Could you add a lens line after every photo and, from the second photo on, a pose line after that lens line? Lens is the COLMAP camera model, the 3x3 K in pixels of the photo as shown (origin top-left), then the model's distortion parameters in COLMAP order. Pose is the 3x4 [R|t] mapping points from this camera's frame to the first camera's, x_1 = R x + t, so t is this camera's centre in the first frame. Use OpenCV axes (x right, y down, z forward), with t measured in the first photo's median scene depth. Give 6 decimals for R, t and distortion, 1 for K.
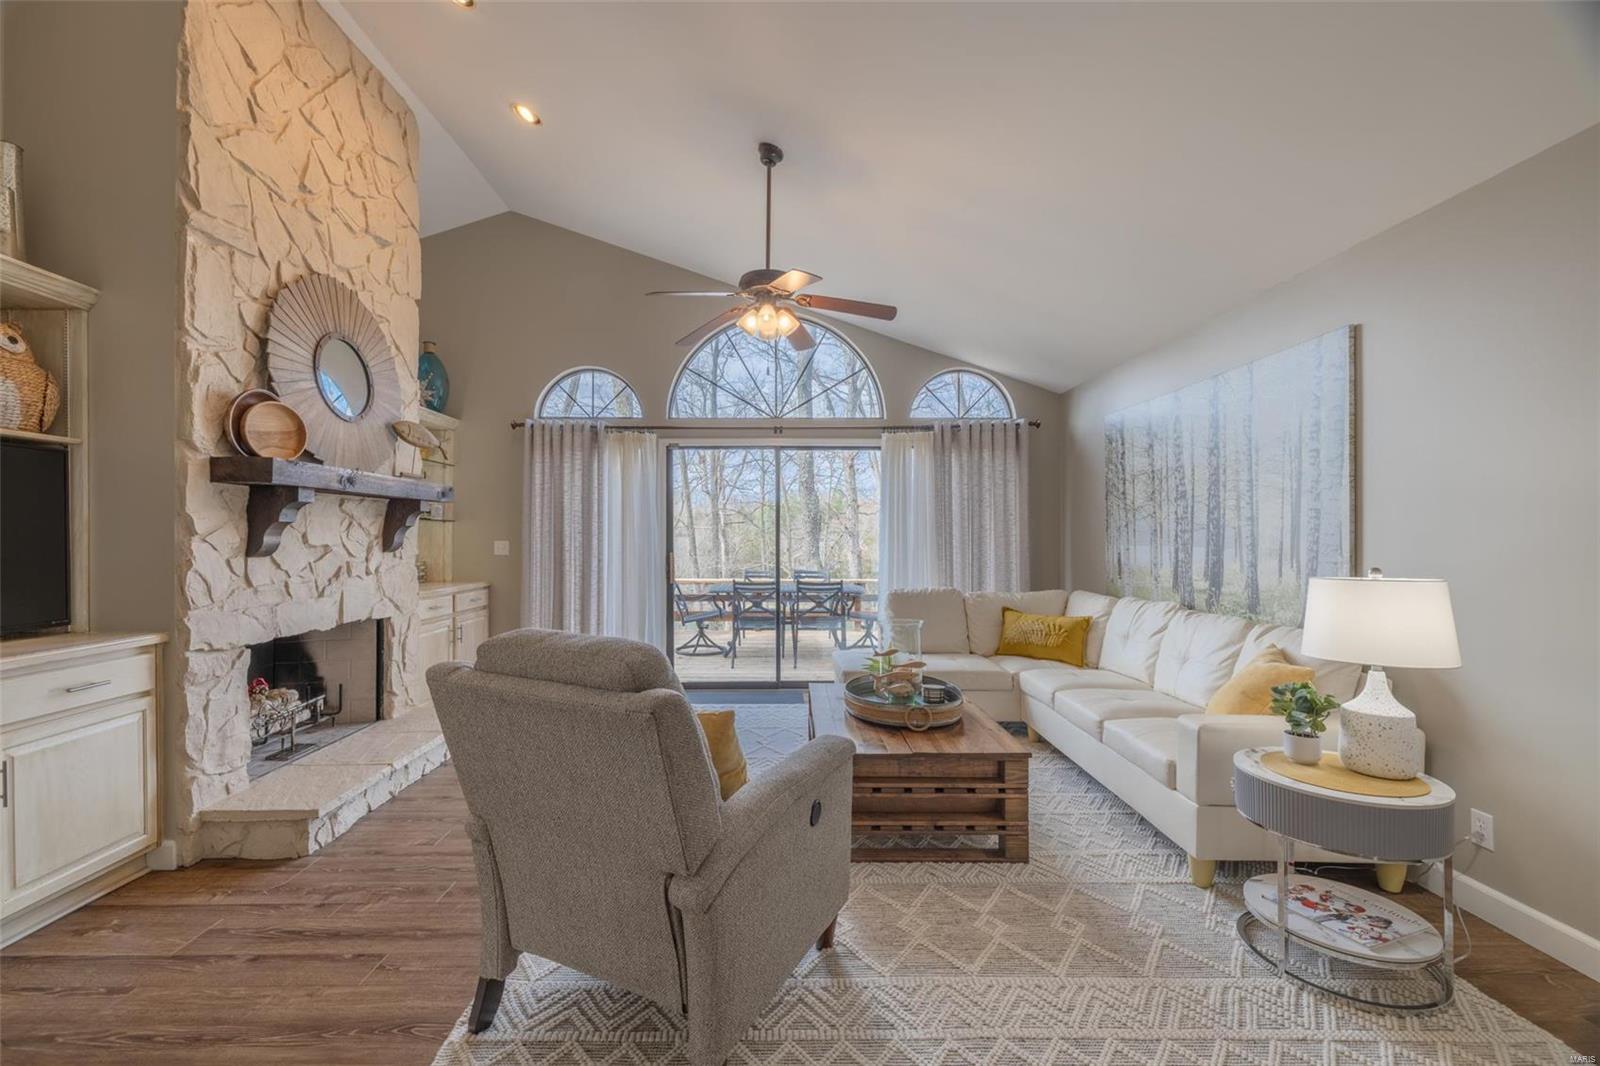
lens RADIAL K [[669.2, 0, 784.0], [0, 669.2, 532.5], [0, 0, 1]] dist [-0.001248, -0.000891]
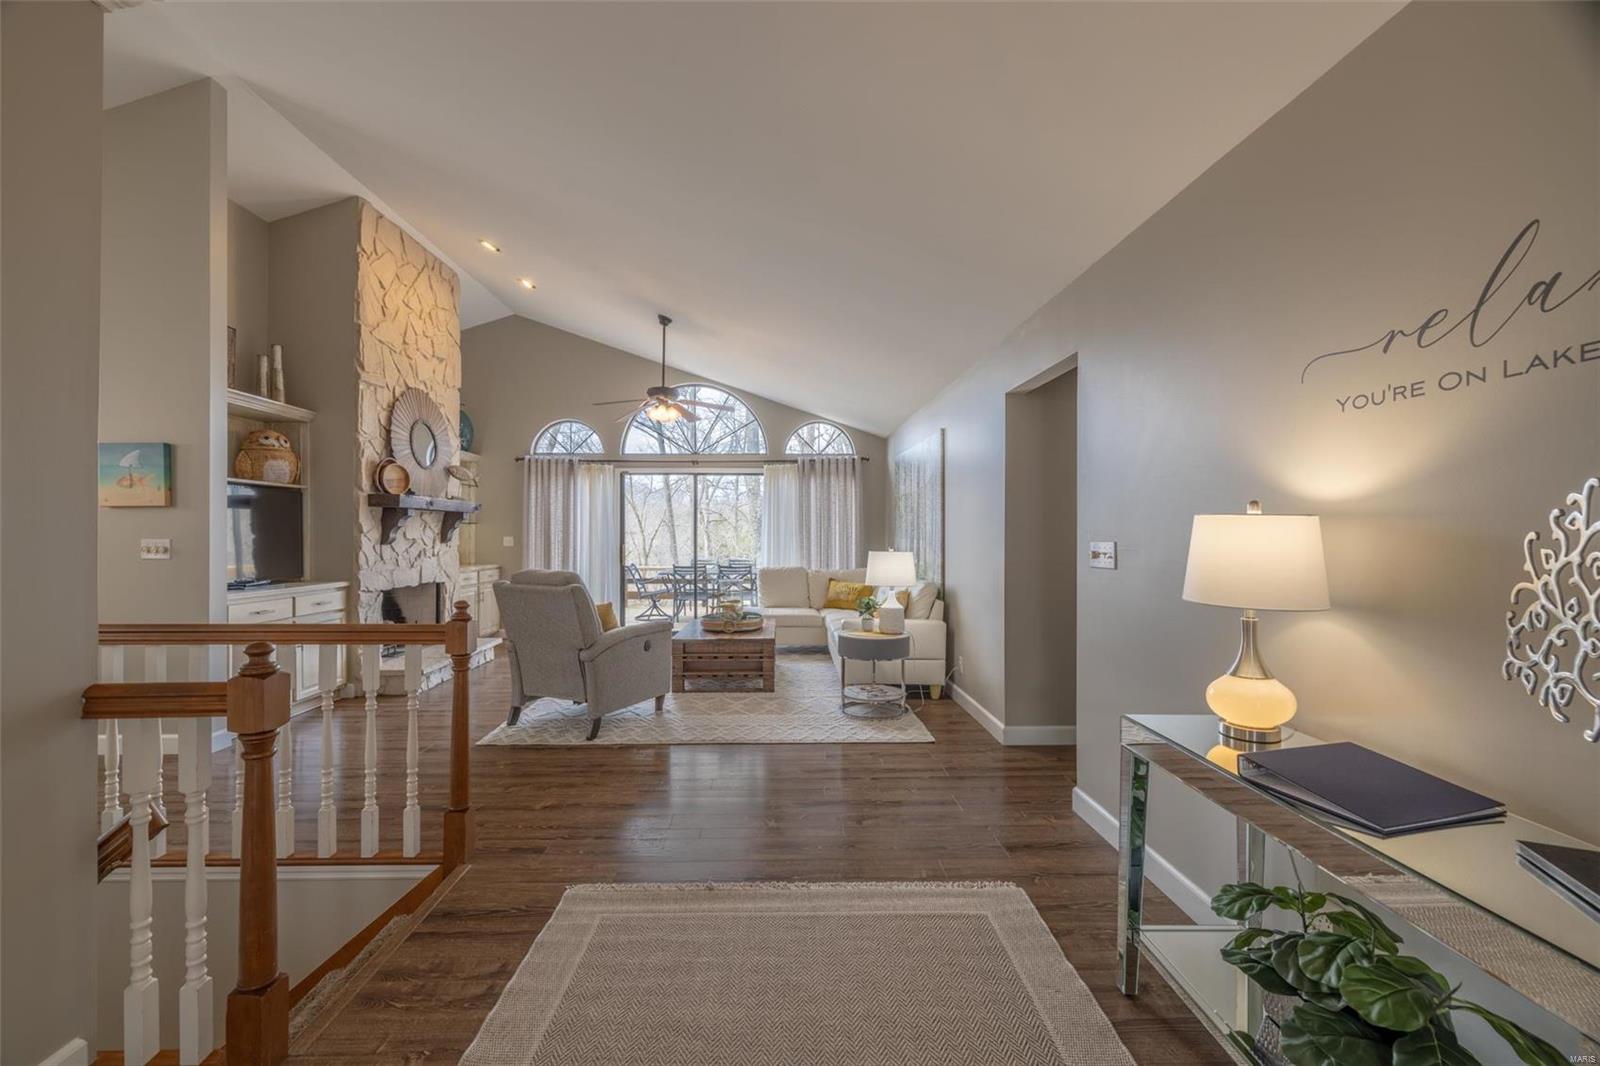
lens RADIAL K [[669.2, 0, 789.3], [0, 669.2, 523.9], [0, 0, 1]] dist [-0.001248, -0.000891]
pose [[0.999881, -0.001476, 0.015340, 0.272381], [0.001612, 0.999960, -0.008843, -0.003147], [-0.015326, 0.008866, 0.999843, -0.754725]]
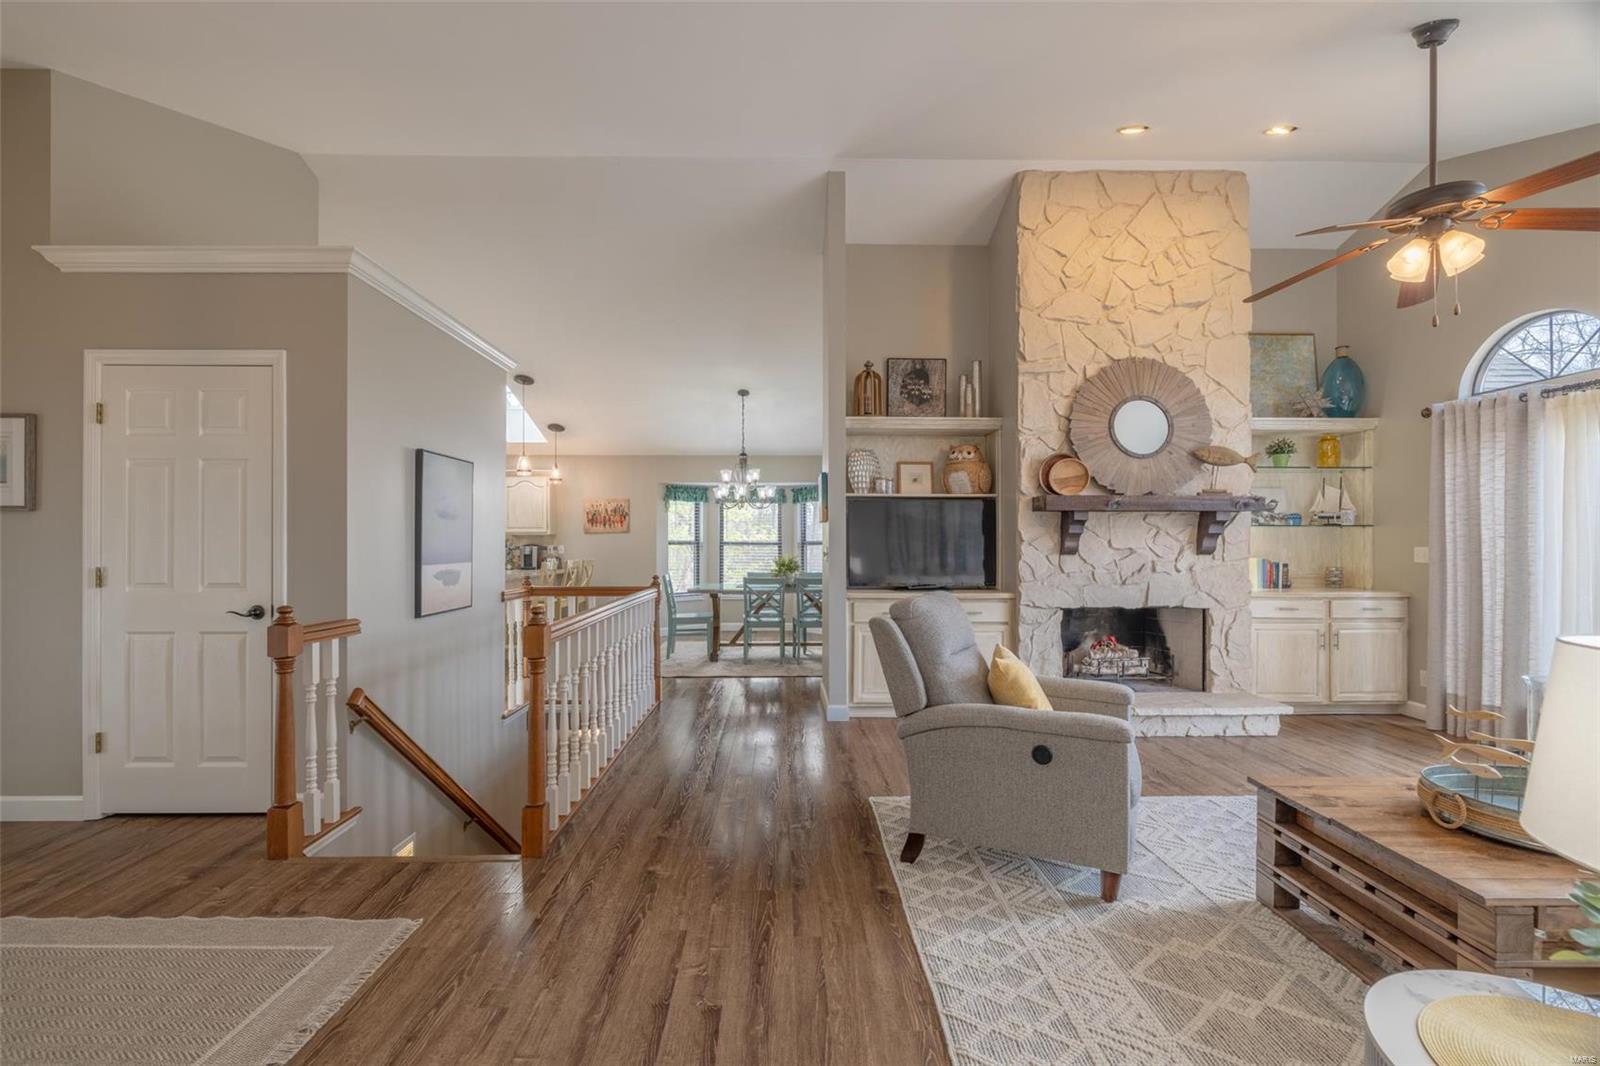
lens RADIAL K [[669.2, 0, 790.3], [0, 669.2, 540.5], [0, 0, 1]] dist [-0.001248, -0.000891]
pose [[0.001946, -0.004124, -0.999990, 0.688943], [0.006332, 0.999971, -0.004112, 0.003456], [0.999978, -0.006324, 0.001972, 0.263421]]
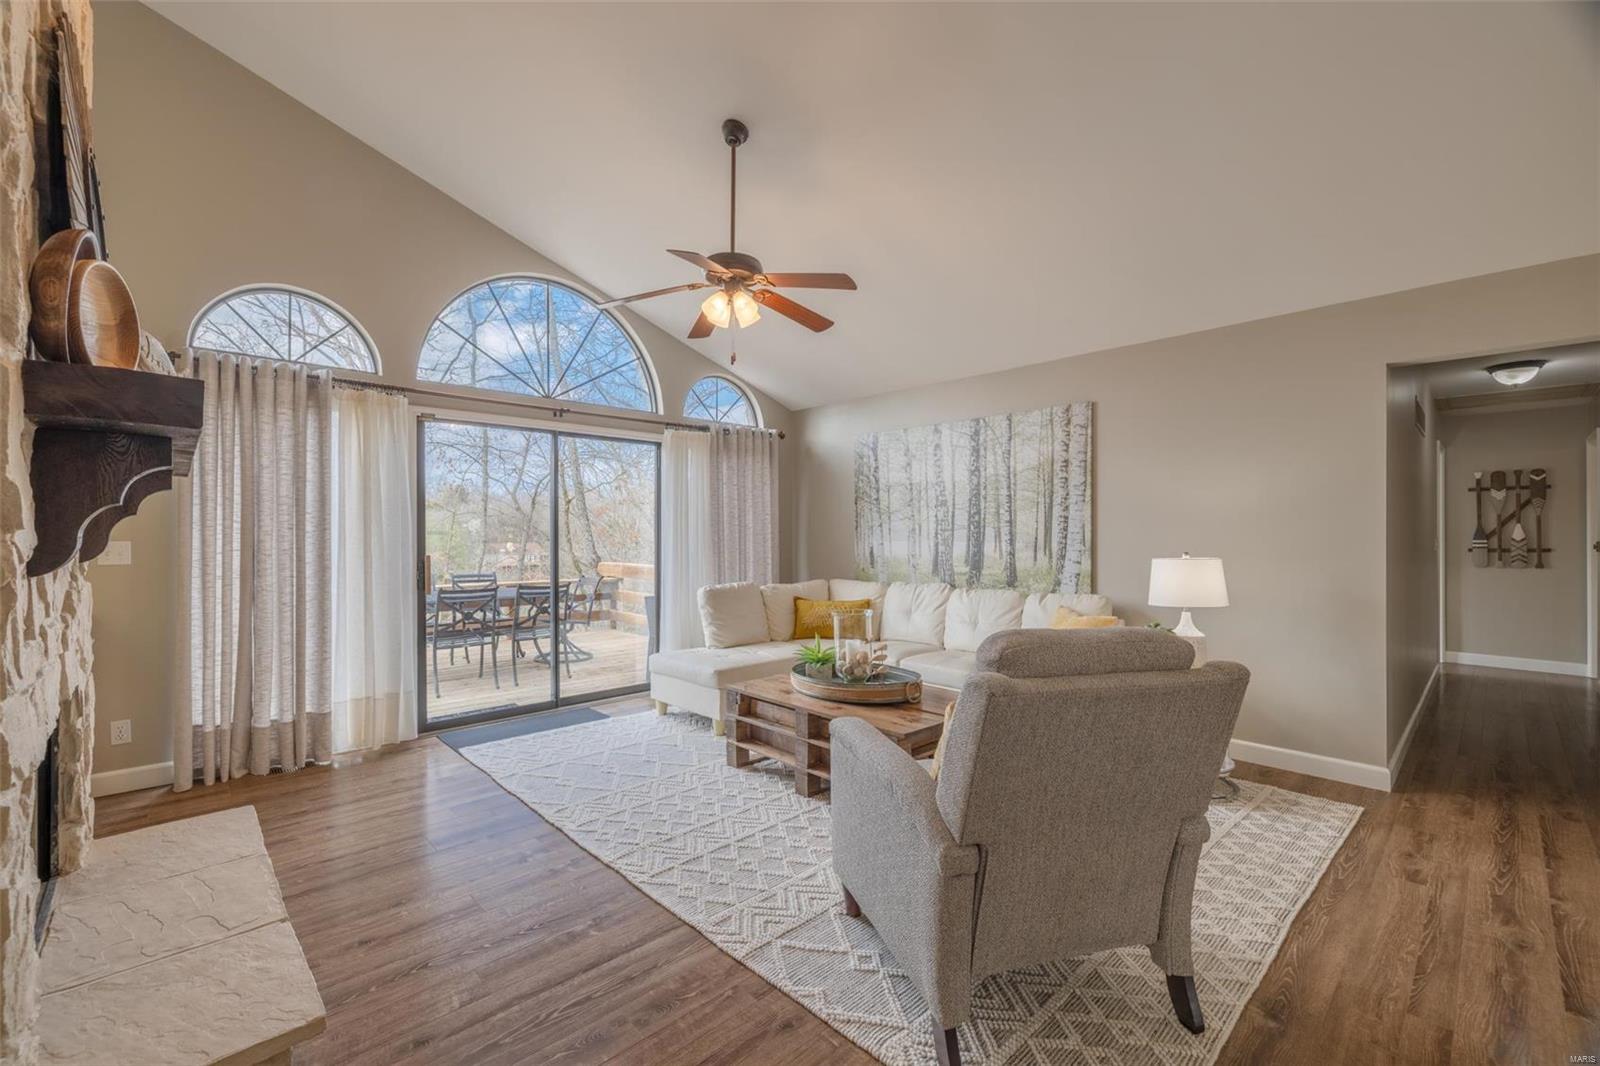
lens RADIAL K [[669.2, 0, 781.4], [0, 669.2, 532.2], [0, 0, 1]] dist [-0.001248, -0.000891]
pose [[0.740747, 0.002346, 0.671780, -0.583695], [-0.003732, 0.999993, 0.000622, 0.002802], [-0.671774, -0.002968, 0.740750, 0.236250]]
